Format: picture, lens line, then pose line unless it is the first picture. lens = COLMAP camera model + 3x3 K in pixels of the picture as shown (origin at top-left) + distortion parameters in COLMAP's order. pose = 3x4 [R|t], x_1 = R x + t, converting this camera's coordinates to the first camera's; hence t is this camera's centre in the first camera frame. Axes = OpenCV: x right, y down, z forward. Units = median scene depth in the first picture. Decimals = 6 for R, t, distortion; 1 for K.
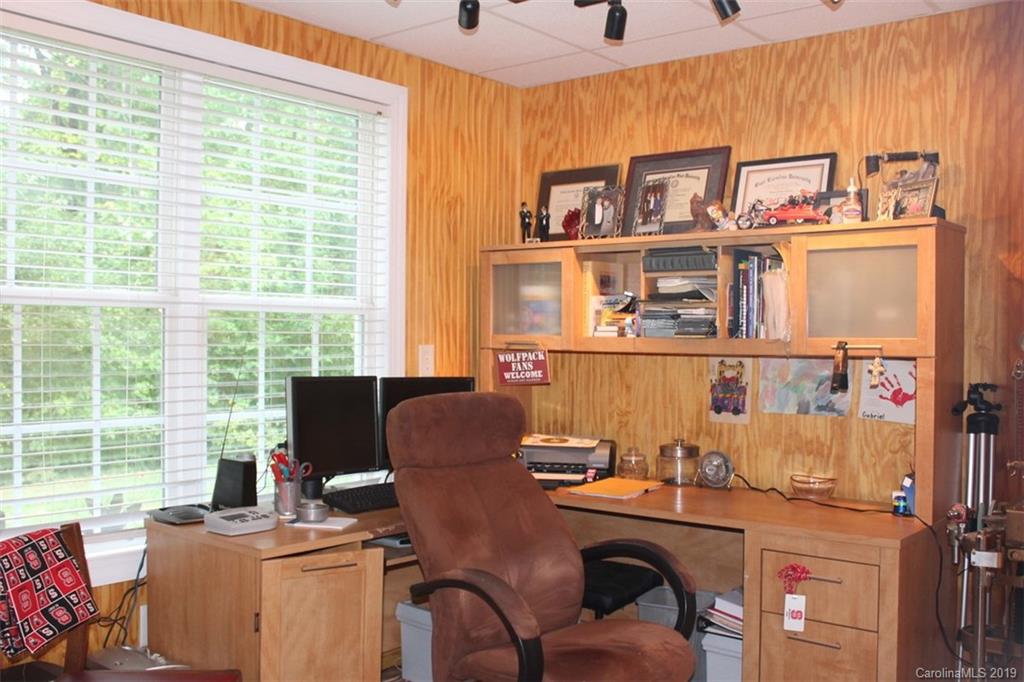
lens RADIAL K [[1001.9, 0, 511.0], [0, 1001.9, 334.5], [0, 0, 1]] dist [-0.079154, 0.000000]
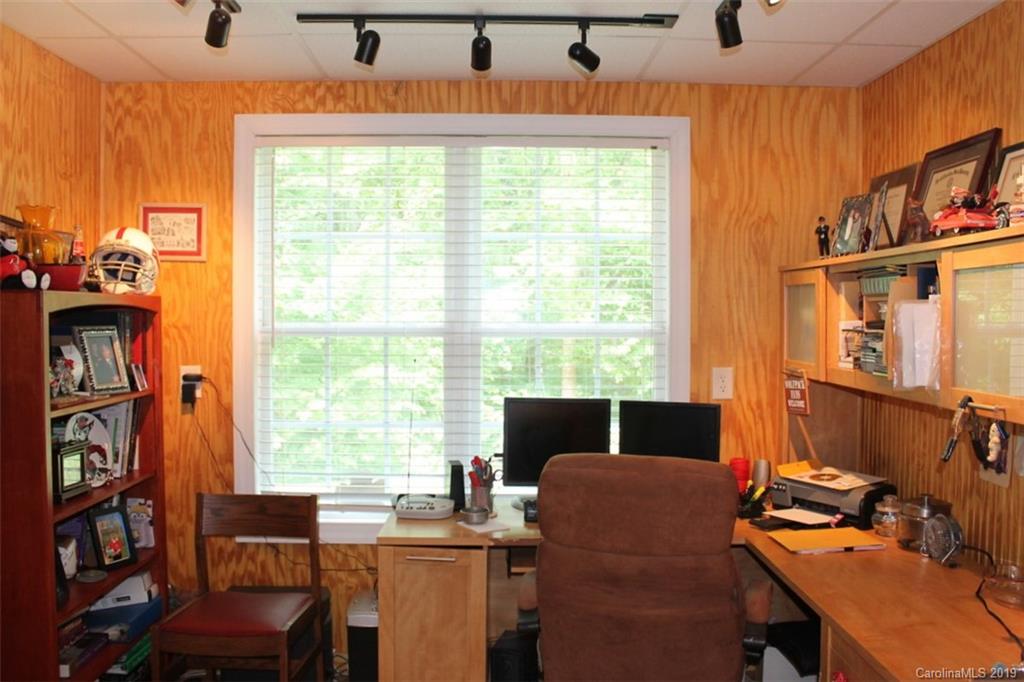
lens RADIAL K [[912.3, 0, 512.9], [0, 912.3, 347.3], [0, 0, 1]] dist [-0.125443, 0.103860]
pose [[0.652955, 0.020059, -0.757131, 0.492724], [0.003428, 0.999561, 0.029438, -0.039428], [0.757389, -0.021817, 0.652599, 0.256681]]
